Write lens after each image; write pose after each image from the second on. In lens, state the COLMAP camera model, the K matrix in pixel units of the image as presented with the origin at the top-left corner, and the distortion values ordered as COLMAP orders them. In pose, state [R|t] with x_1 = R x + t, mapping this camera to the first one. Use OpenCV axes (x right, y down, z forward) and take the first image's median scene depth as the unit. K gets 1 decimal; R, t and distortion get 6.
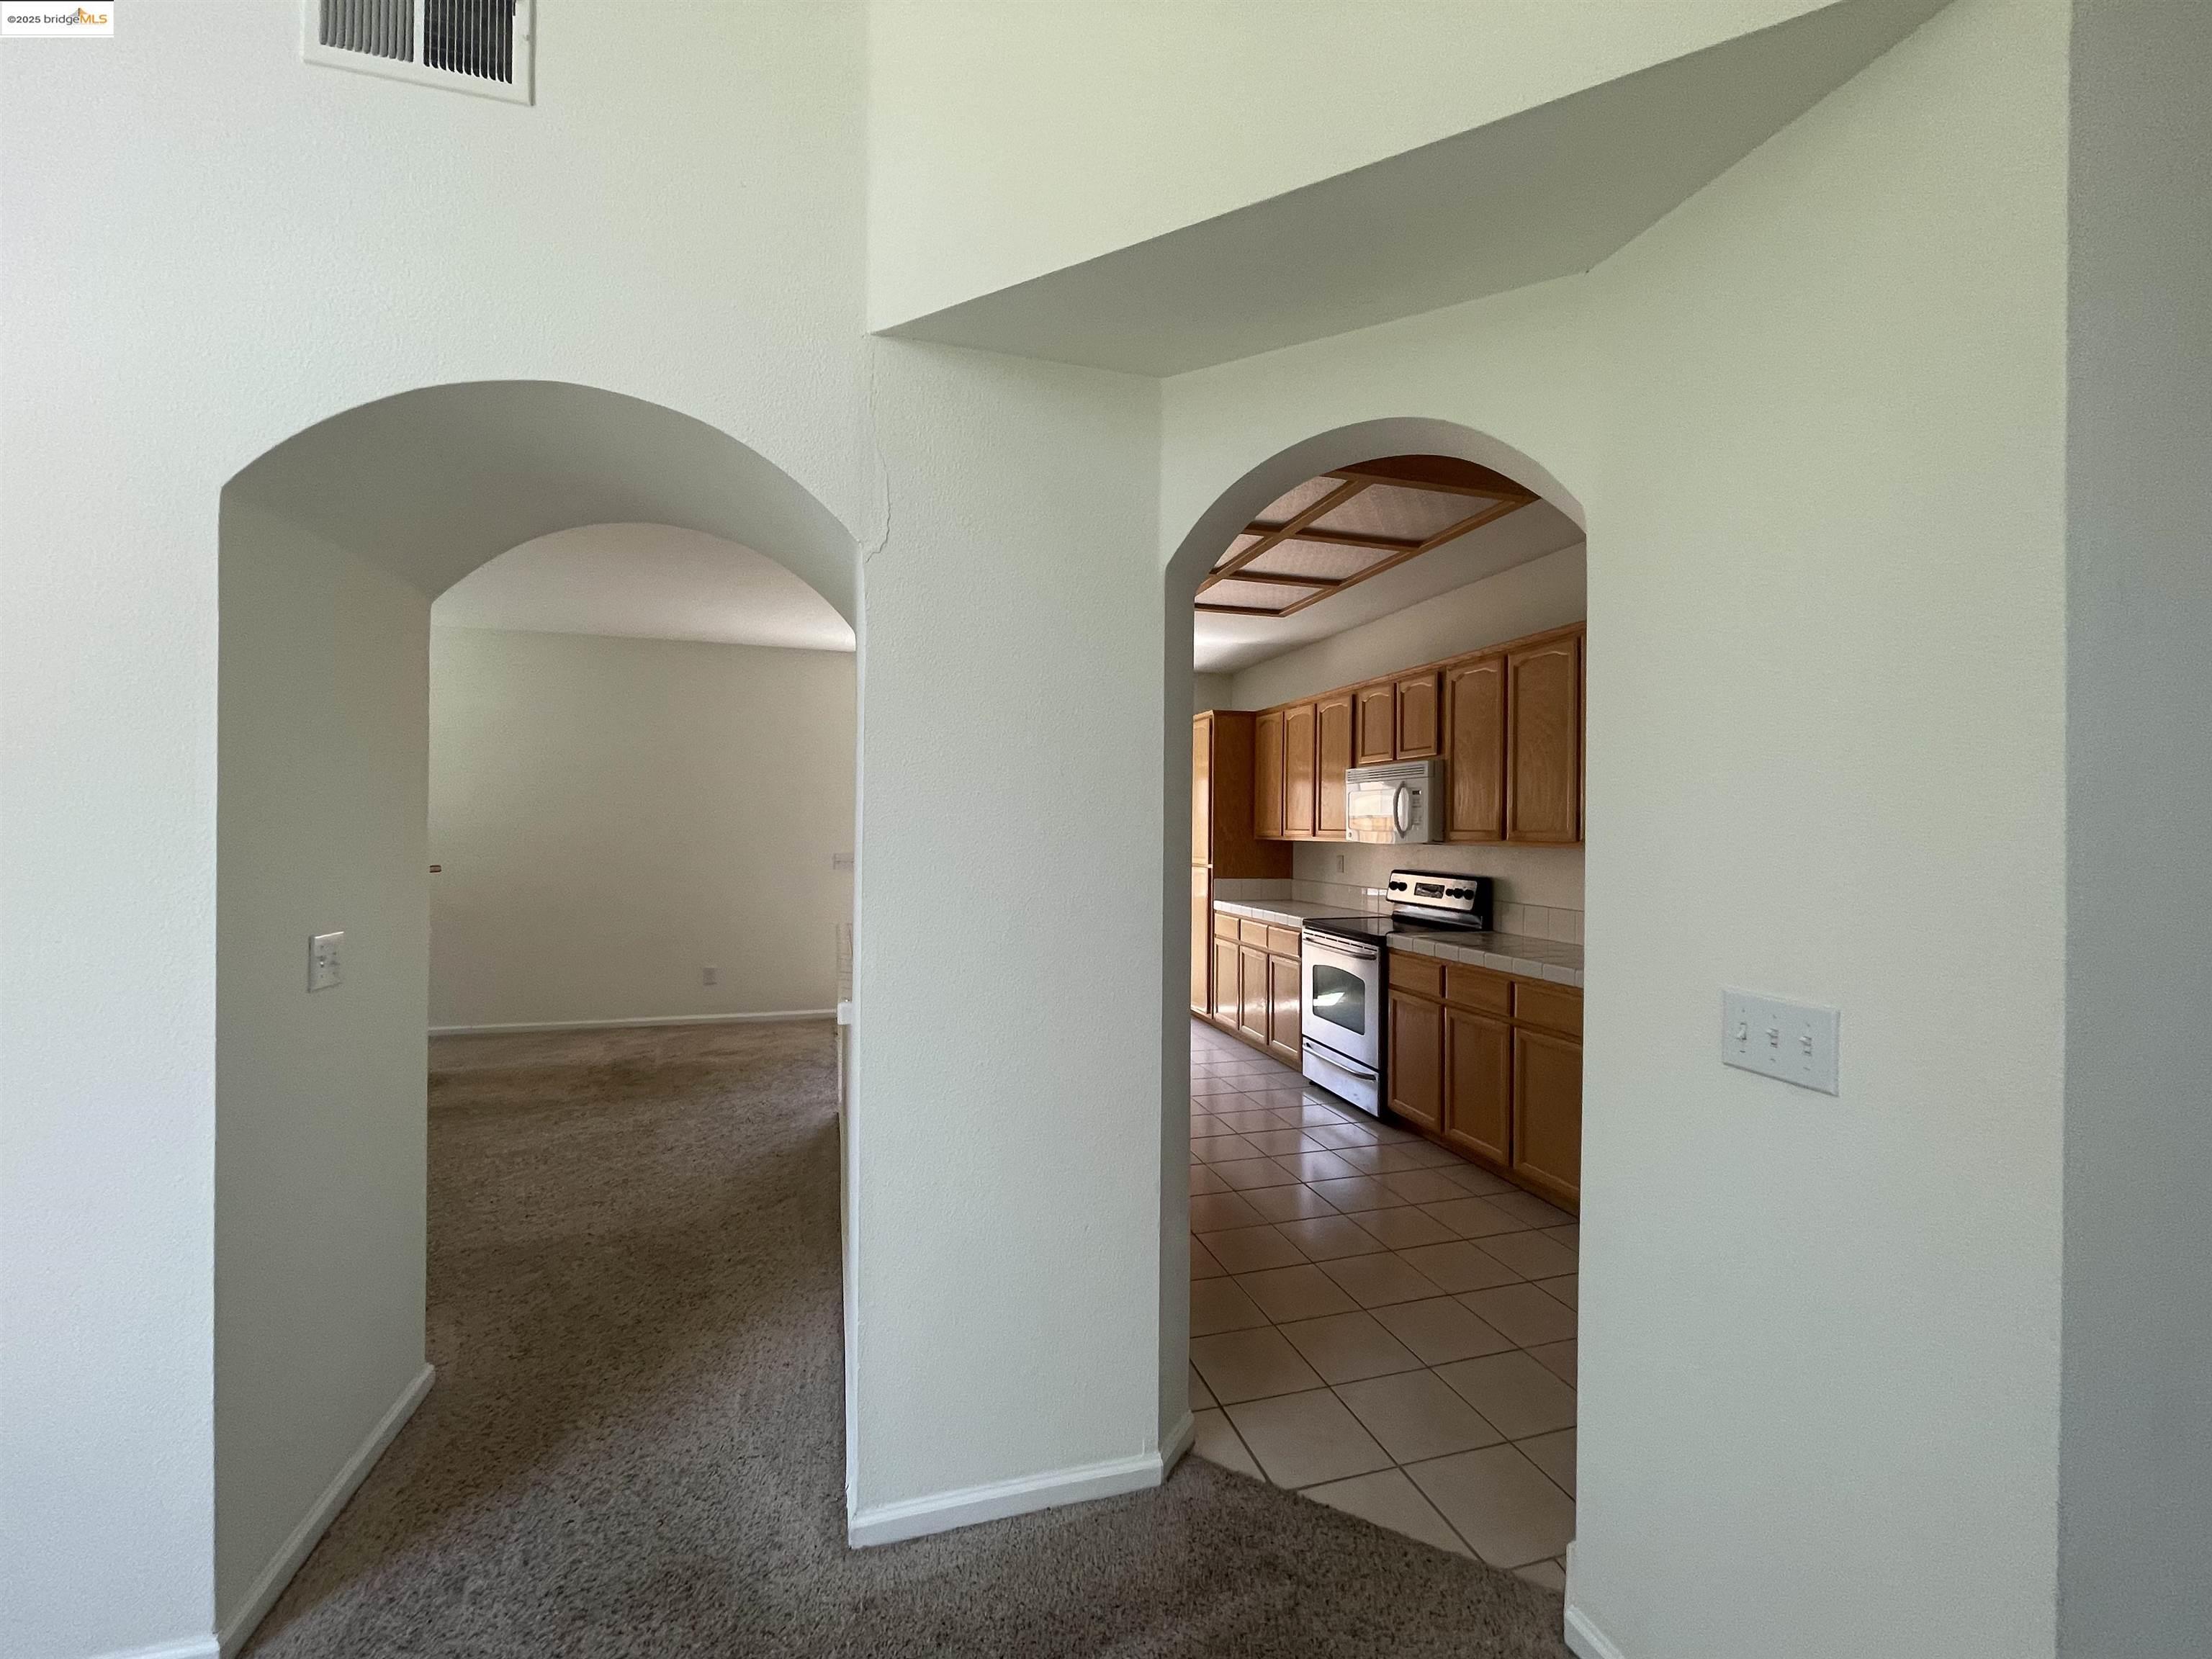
lens RADIAL K [[894.3, 0, 1095.1], [0, 894.3, 813.9], [0, 0, 1]] dist [-0.011441, 0.000217]
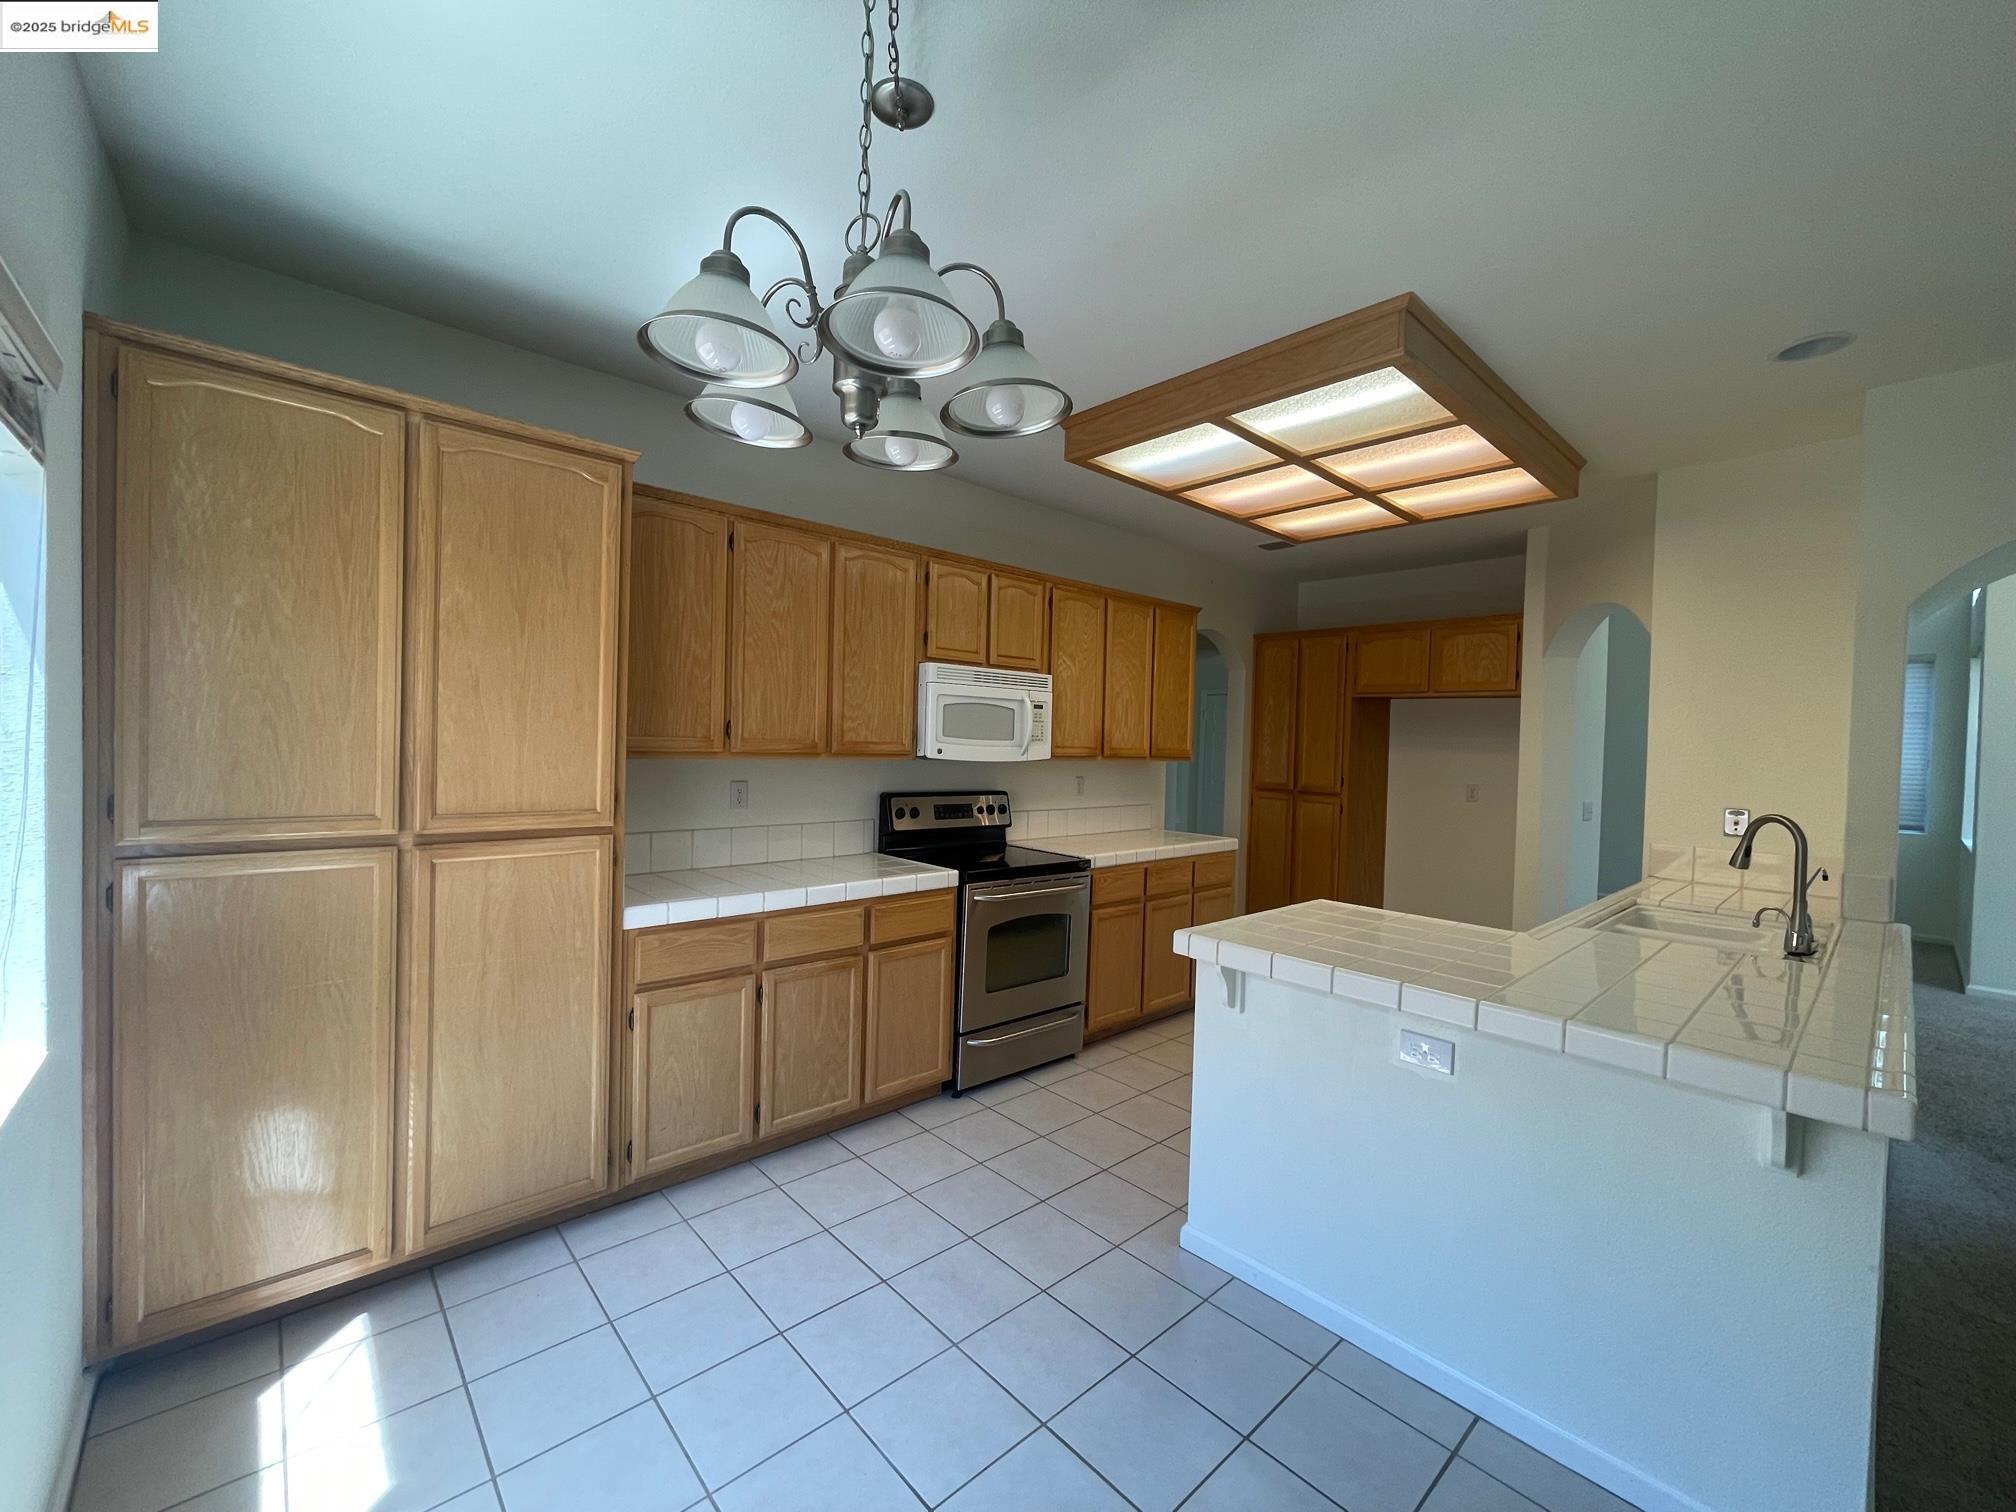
lens RADIAL K [[815.0, 0, 1011.0], [0, 815.0, 757.6], [0, 0, 1]] dist [-0.011441, 0.000217]
pose [[-0.441685, -0.032075, 0.896597, -0.368798], [-0.034984, 0.999216, 0.018512, 0.013880], [-0.896488, -0.023190, -0.442461, 1.297780]]
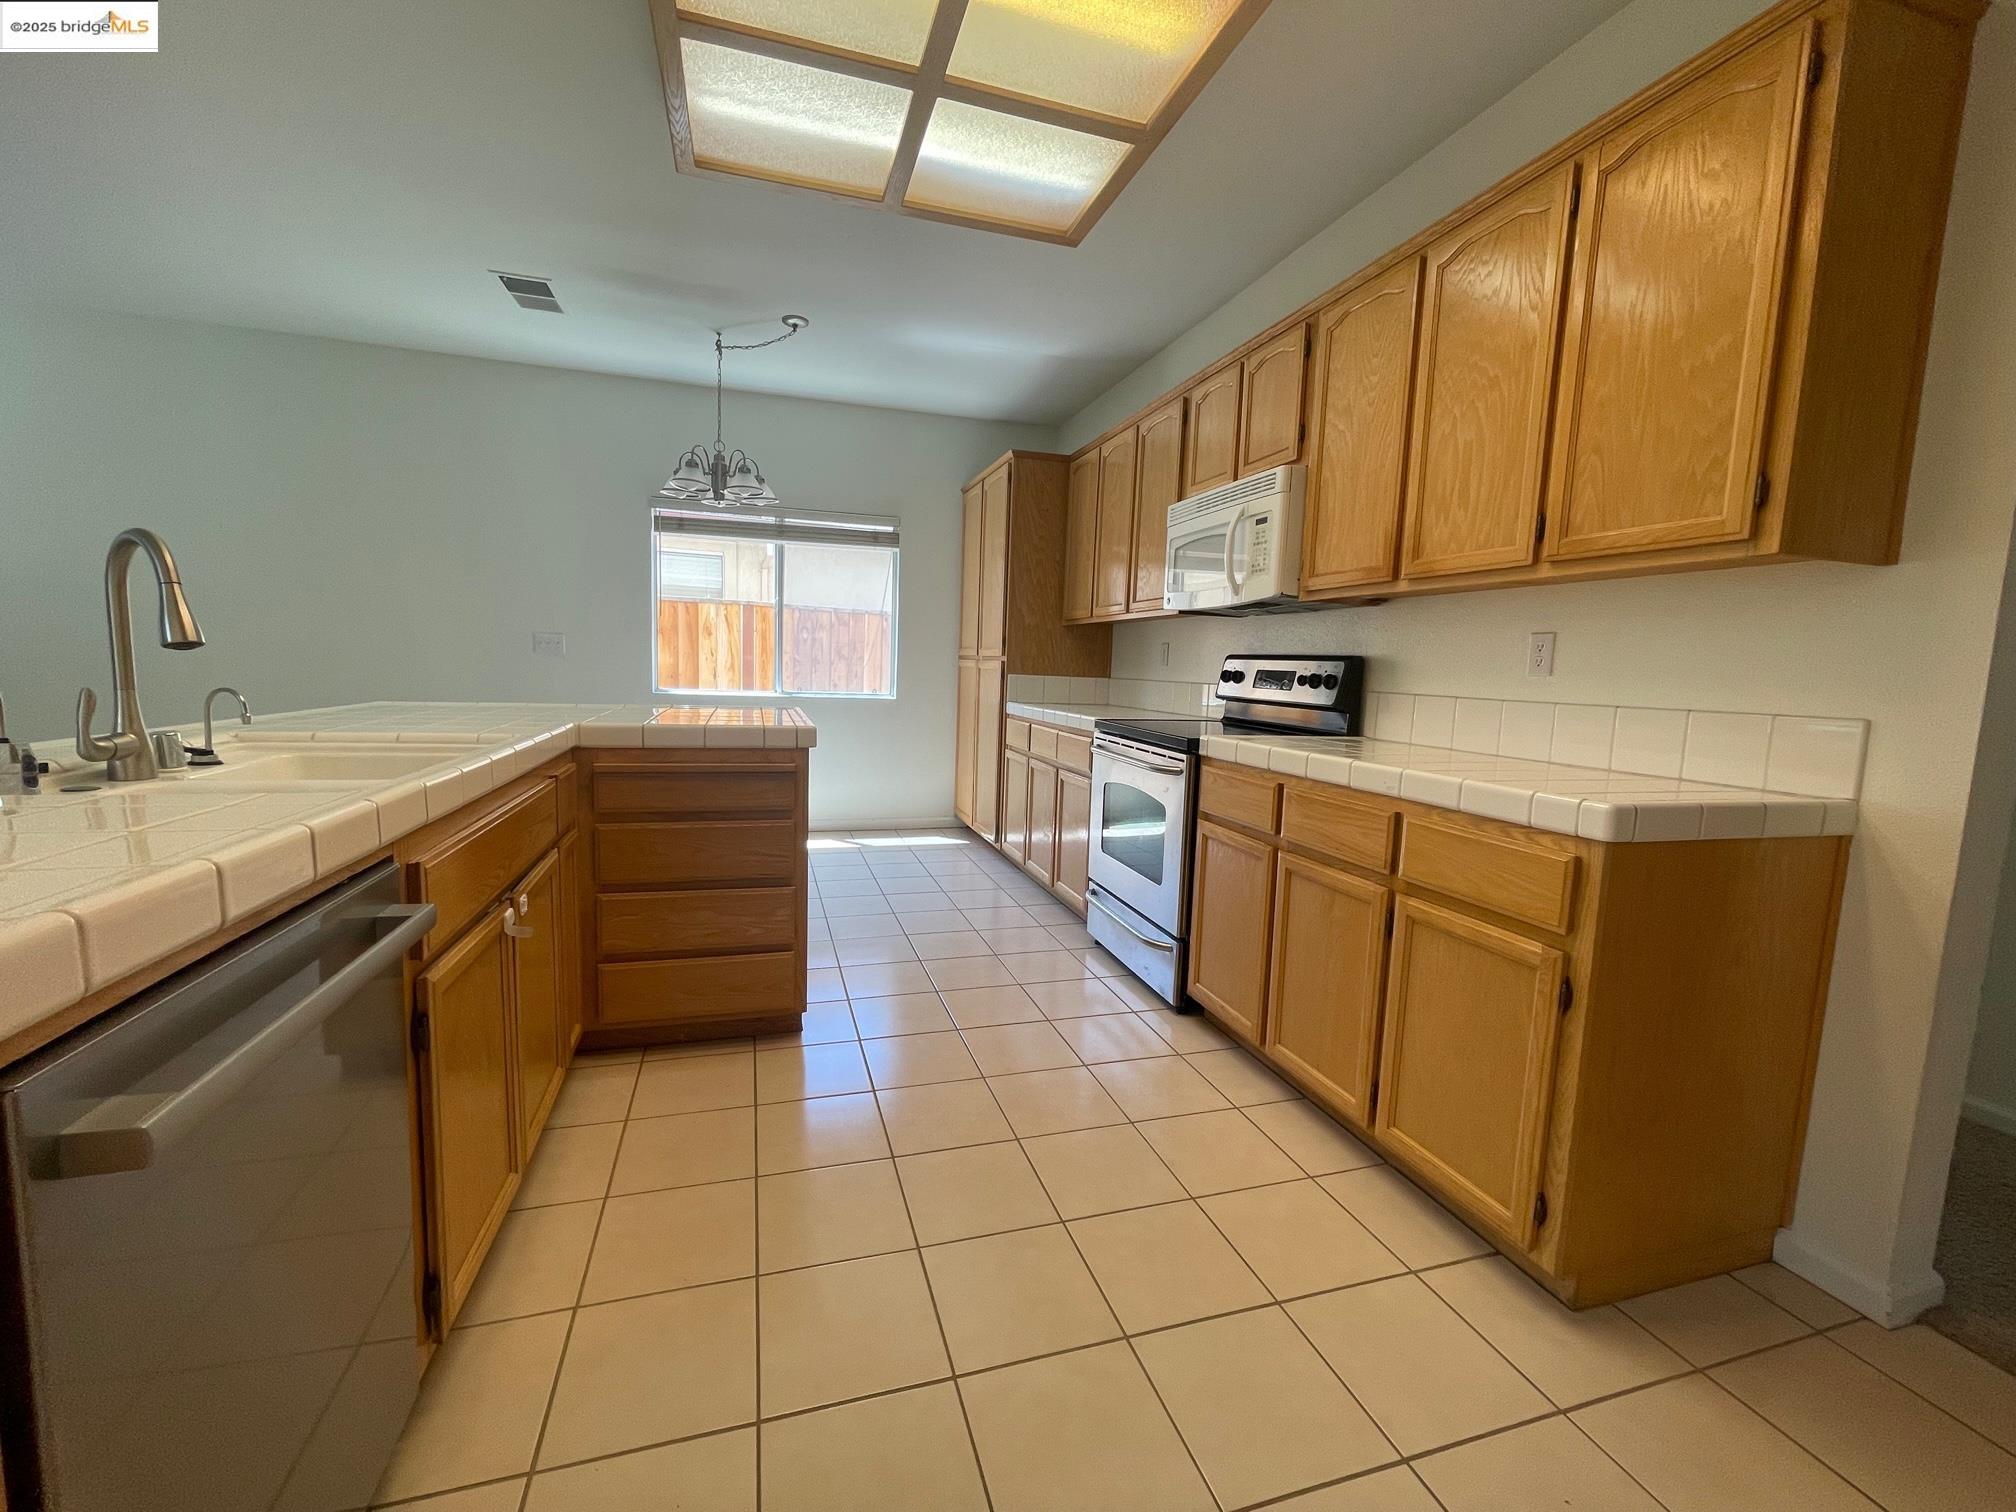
lens RADIAL K [[815.0, 0, 1006.6], [0, 815.0, 765.7], [0, 0, 1]] dist [-0.011441, 0.000217]
pose [[0.999714, 0.014562, 0.018964, 0.153620], [-0.017088, 0.989911, 0.140656, 0.066406], [-0.016724, -0.140940, 0.989877, 0.364139]]
